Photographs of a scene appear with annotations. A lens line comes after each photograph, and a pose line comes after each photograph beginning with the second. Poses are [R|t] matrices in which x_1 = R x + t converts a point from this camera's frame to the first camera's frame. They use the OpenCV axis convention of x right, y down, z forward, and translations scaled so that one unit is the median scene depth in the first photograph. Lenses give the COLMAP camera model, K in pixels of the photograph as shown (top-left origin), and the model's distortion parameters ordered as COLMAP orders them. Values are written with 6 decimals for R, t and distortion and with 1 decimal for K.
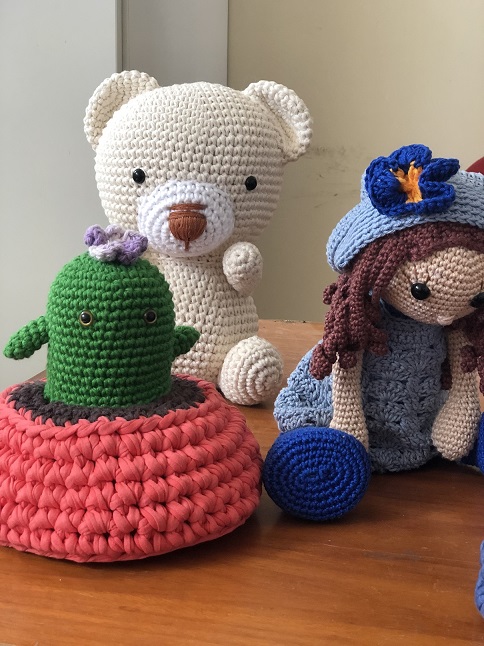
lens RADIAL K [[1072.1, 0, 242.0], [0, 1072.1, 322.9], [0, 0, 1]] dist [-0.003916, 0.000000]
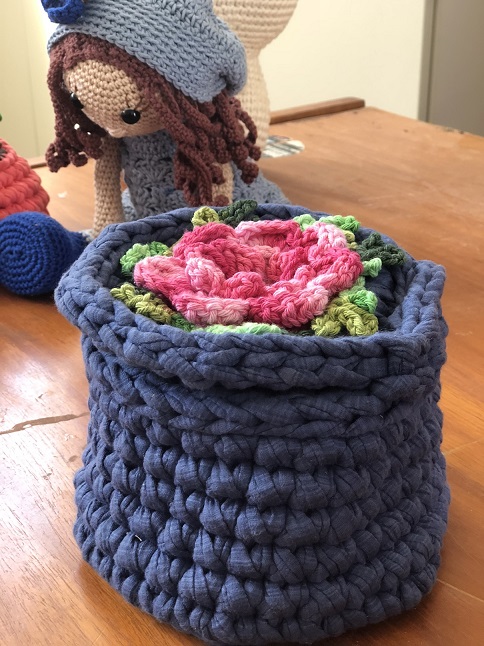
lens RADIAL K [[1072.1, 0, 242.0], [0, 1072.1, 323.0], [0, 0, 1]] dist [-0.003916, 0.000000]
pose [[0.787805, 0.245926, -0.564698, 0.914857], [-0.119823, 0.960507, 0.251135, -0.100047], [0.604157, -0.130182, 0.786159, 0.248309]]
